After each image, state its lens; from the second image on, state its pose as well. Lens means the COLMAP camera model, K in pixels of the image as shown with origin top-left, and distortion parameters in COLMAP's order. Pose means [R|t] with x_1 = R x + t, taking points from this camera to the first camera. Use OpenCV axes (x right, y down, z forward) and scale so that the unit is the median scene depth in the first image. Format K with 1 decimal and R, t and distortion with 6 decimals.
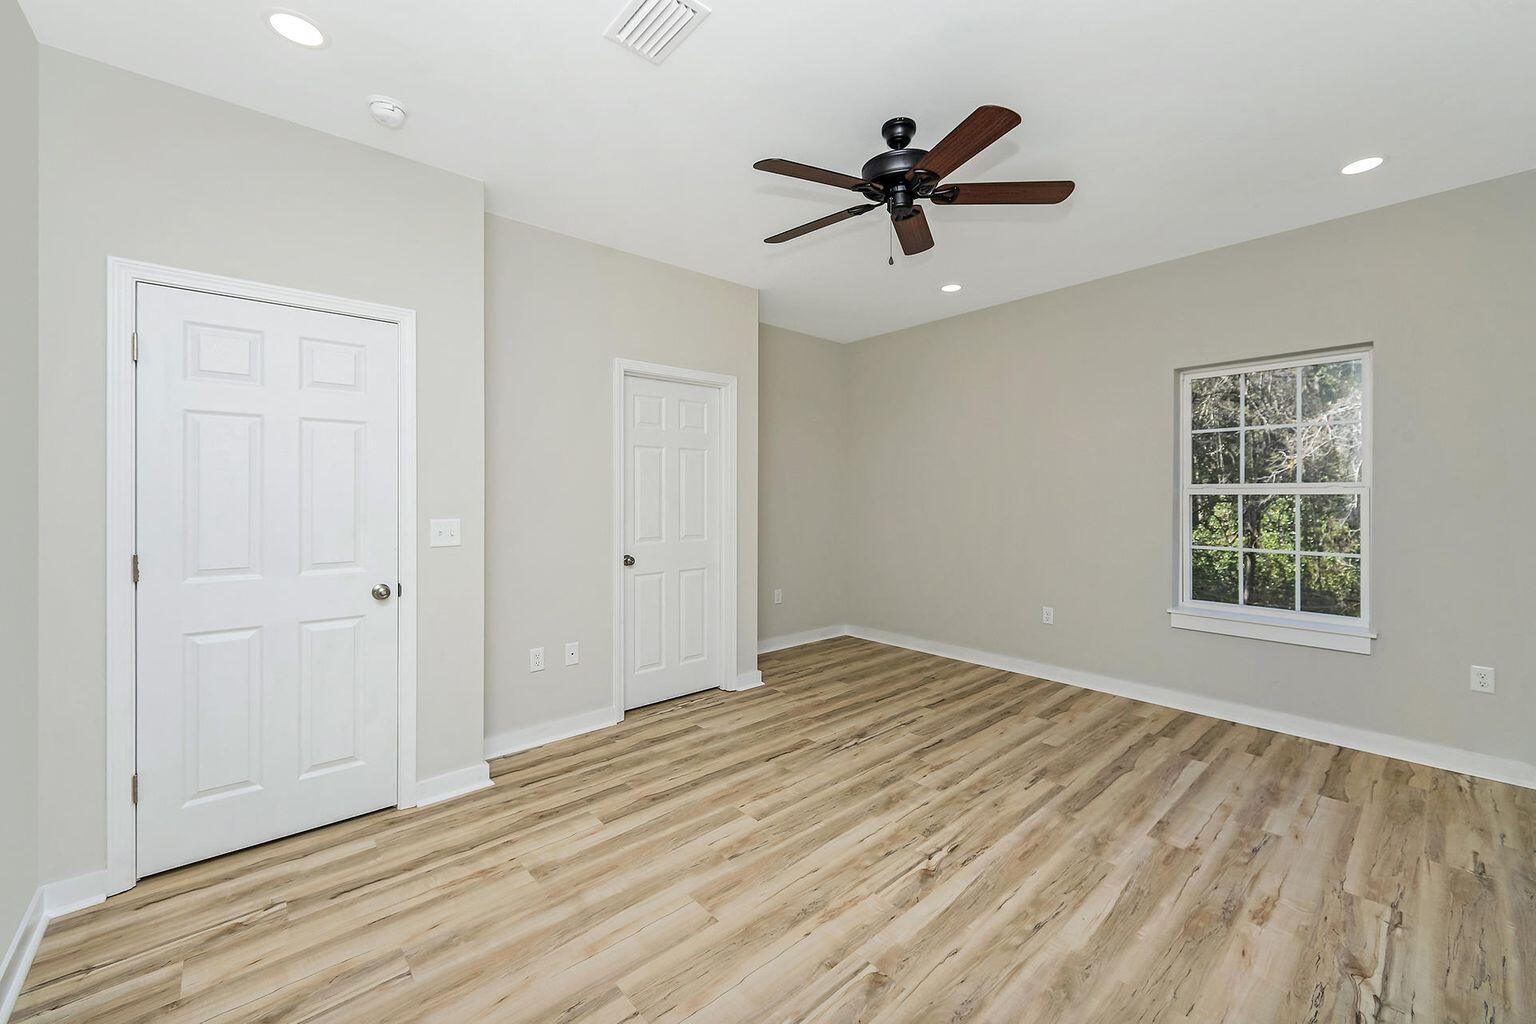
lens RADIAL K [[609.9, 0, 777.6], [0, 609.9, 500.4], [0, 0, 1]] dist [-0.001276, 0.000679]
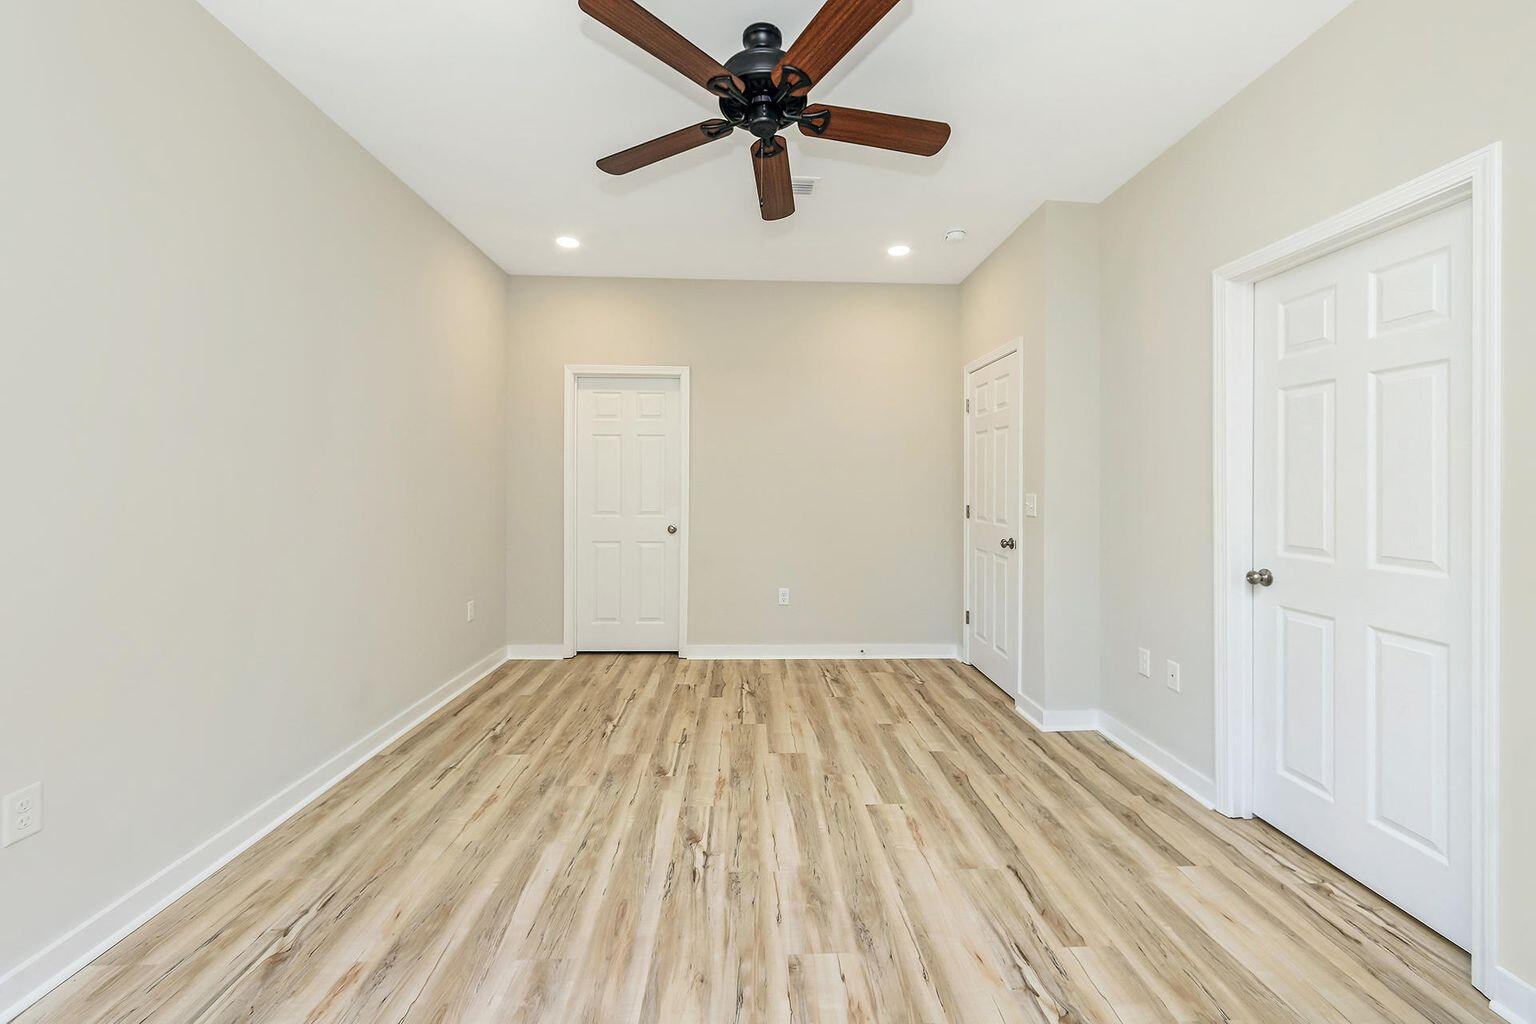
lens RADIAL K [[609.9, 0, 777.6], [0, 609.9, 500.4], [0, 0, 1]] dist [-0.001276, 0.000679]
pose [[-0.632347, 0.017408, -0.774489, 0.858675], [-0.012101, 0.999404, 0.032344, 0.008208], [0.774590, 0.029825, -0.631760, 1.590617]]
